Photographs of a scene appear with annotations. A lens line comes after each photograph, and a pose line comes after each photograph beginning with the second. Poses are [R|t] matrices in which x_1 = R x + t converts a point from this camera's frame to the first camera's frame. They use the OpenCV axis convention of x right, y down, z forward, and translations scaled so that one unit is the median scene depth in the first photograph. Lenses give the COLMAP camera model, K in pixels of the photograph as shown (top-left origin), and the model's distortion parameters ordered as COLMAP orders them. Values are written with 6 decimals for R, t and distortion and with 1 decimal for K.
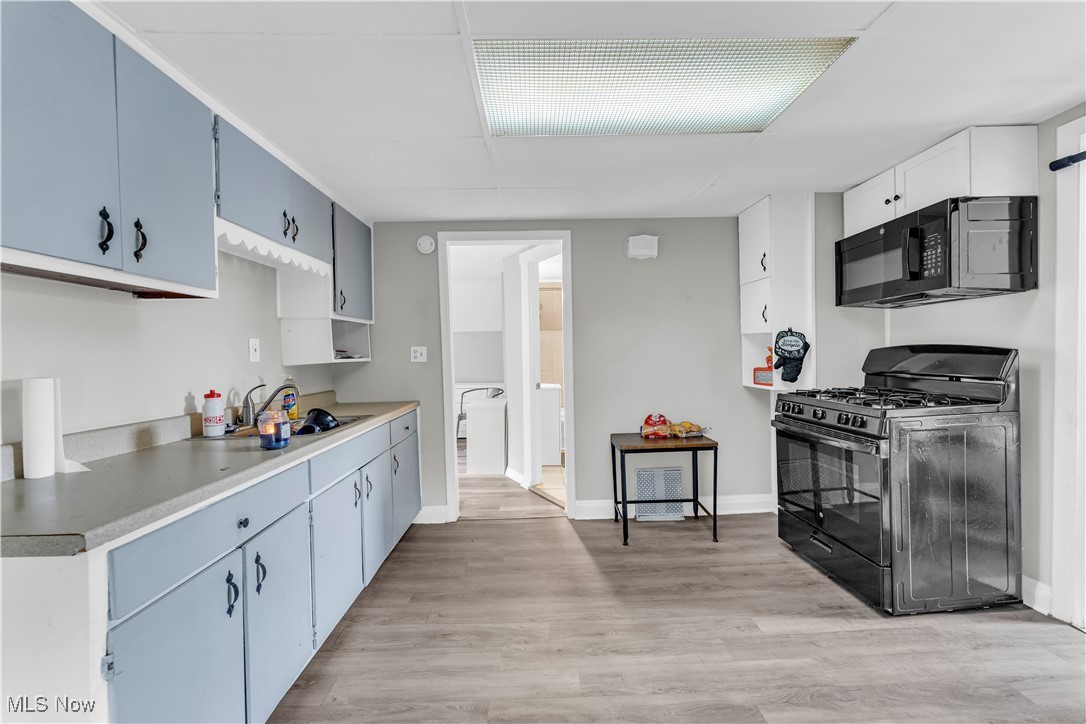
lens RADIAL K [[433.6, 0, 543.0], [0, 433.6, 362.0], [0, 0, 1]] dist [-0.000040, 0.000037]
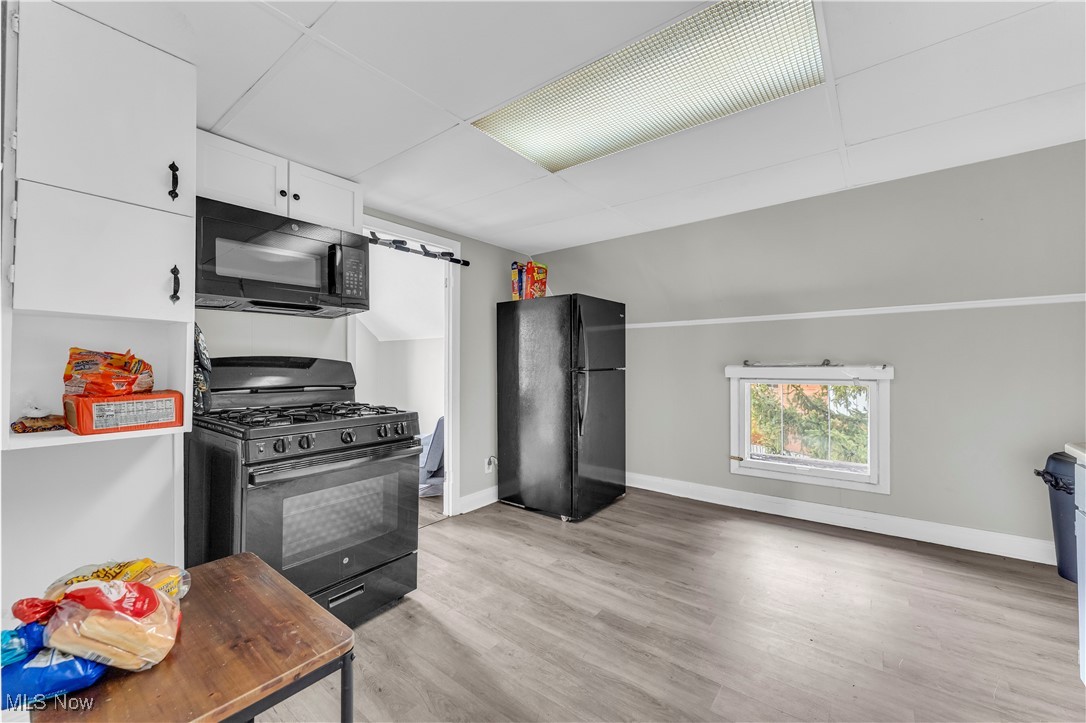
lens RADIAL K [[433.6, 0, 543.0], [0, 433.6, 361.5], [0, 0, 1]] dist [-0.000040, 0.000037]
pose [[-0.782058, 0.023929, 0.622747, -0.183702], [0.027813, 0.999607, -0.003482, -0.010201], [-0.622585, 0.014597, -0.782416, 1.560547]]
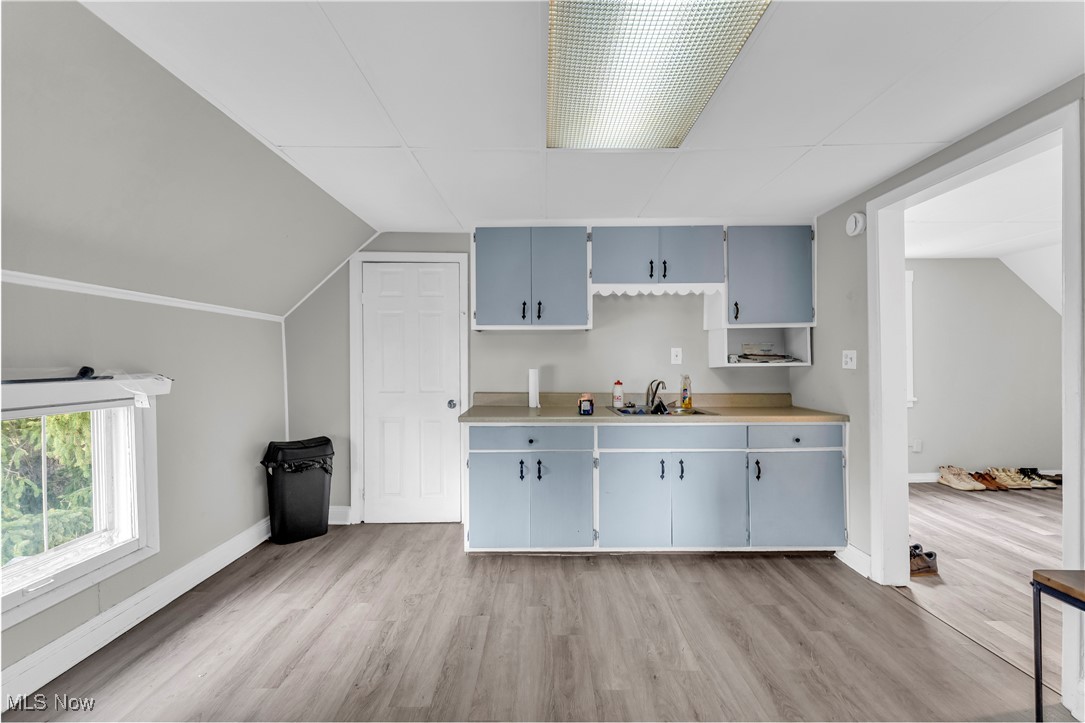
lens RADIAL K [[430.9, 0, 542.5], [0, 430.9, 361.5], [0, 0, 1]] dist [0.000955, -0.000094]
pose [[-0.018575, 0.020882, -0.999609, 0.841988], [-0.012832, 0.999695, 0.021122, -0.036463], [0.999745, 0.013219, -0.018301, 0.661591]]
